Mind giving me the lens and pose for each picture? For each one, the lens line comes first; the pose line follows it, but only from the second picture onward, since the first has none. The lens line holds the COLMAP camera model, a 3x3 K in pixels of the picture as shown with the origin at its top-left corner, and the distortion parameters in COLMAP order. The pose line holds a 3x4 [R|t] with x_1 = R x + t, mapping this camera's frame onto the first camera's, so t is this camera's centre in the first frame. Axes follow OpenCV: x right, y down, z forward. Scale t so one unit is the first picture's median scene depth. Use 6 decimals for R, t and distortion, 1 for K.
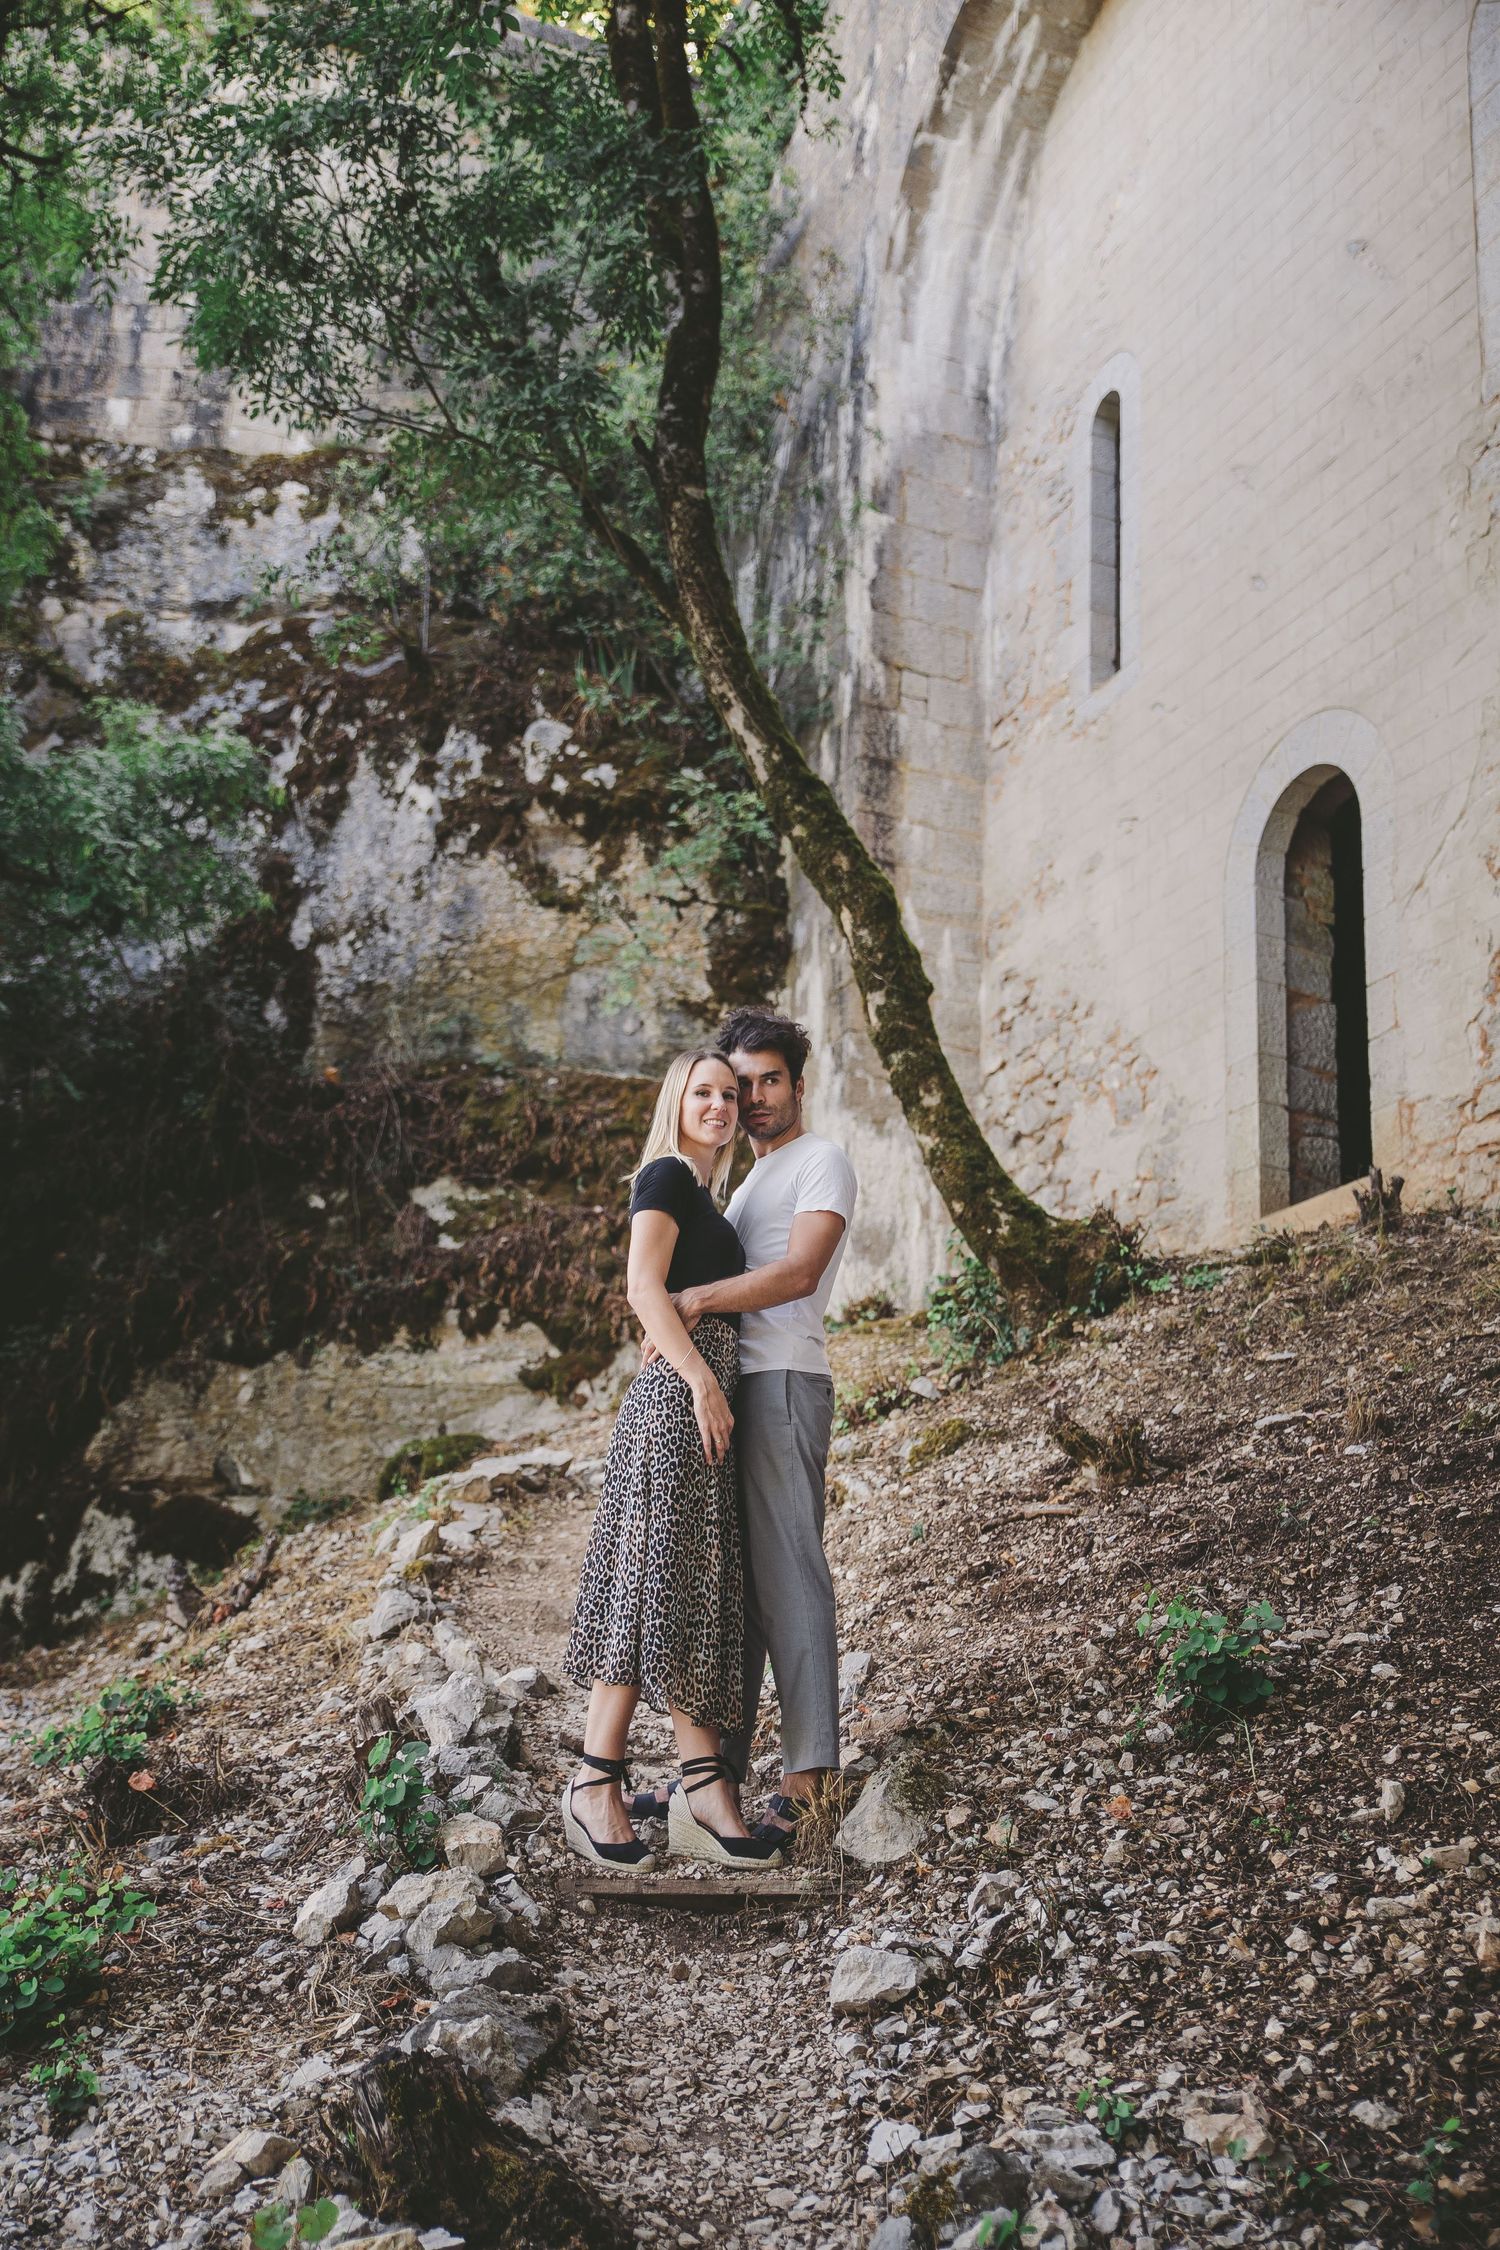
lens RADIAL K [[2354.1, 0, 744.2], [0, 2354.1, 1131.9], [0, 0, 1]] dist [0.009739, 0.000000]
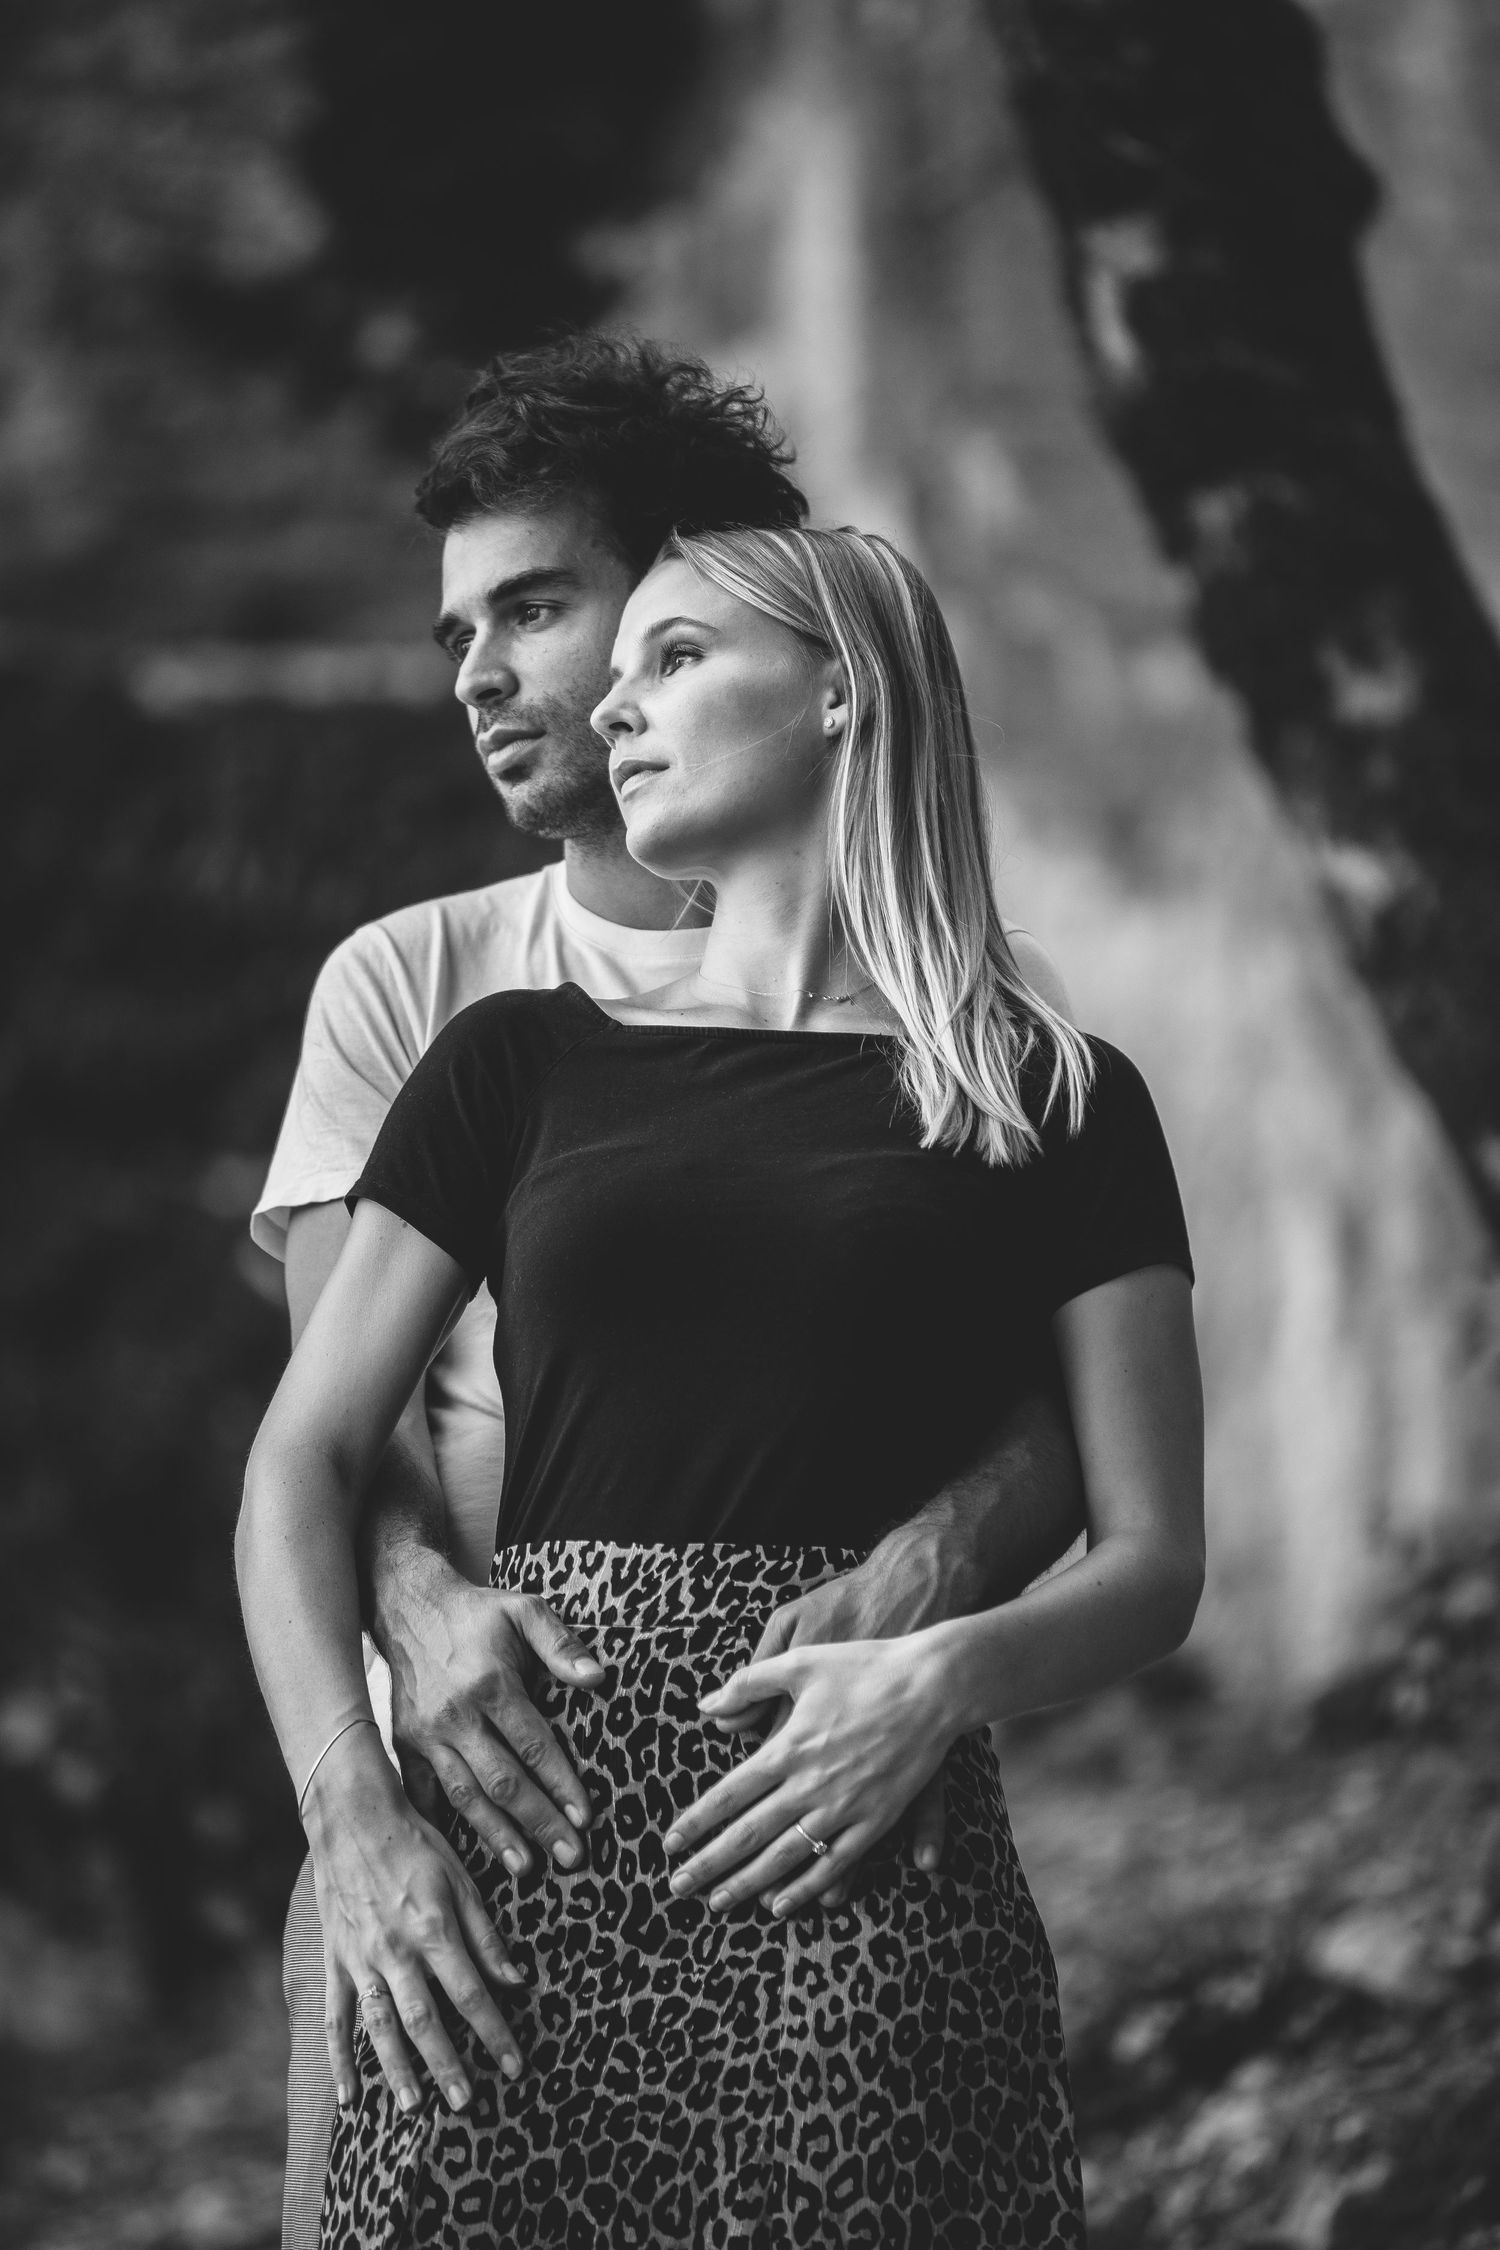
lens RADIAL K [[11741.0, 0, 743.7], [0, 11741.0, 1120.4], [0, 0, 1]] dist [2.320546, 0.000000]
pose [[0.999350, -0.025679, 0.025310, -0.010558], [0.025286, 0.999557, 0.015725, 0.007732], [-0.025702, -0.015075, 0.999556, -0.132169]]
